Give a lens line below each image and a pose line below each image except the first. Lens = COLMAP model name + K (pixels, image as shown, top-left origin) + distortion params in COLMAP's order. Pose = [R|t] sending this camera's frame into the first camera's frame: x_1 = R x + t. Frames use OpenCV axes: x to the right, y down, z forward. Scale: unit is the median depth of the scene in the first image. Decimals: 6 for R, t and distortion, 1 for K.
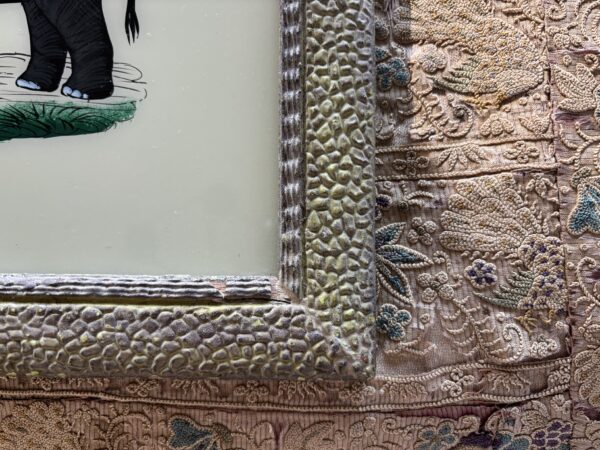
lens RADIAL K [[459.0, 0, 306.1], [0, 459.0, 228.0], [0, 0, 1]] dist [-0.021997, -0.014889]
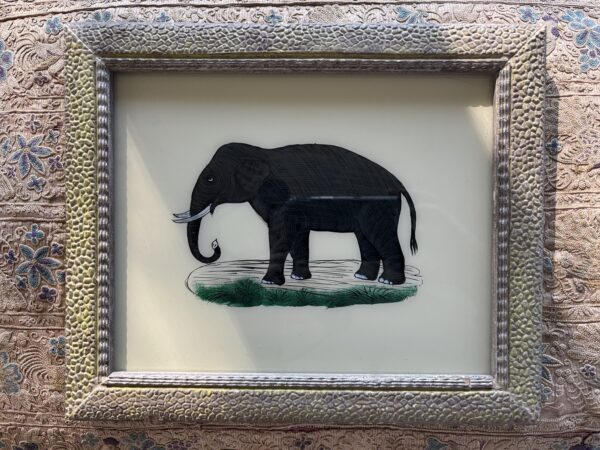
lens RADIAL K [[459.0, 0, 296.2], [0, 459.0, 220.9], [0, 0, 1]] dist [-0.021997, -0.014889]
pose [[0.999436, -0.002654, -0.033464, -0.882189], [0.005165, 0.997157, 0.075180, -0.754921], [0.033169, -0.075311, 0.996608, -1.035250]]
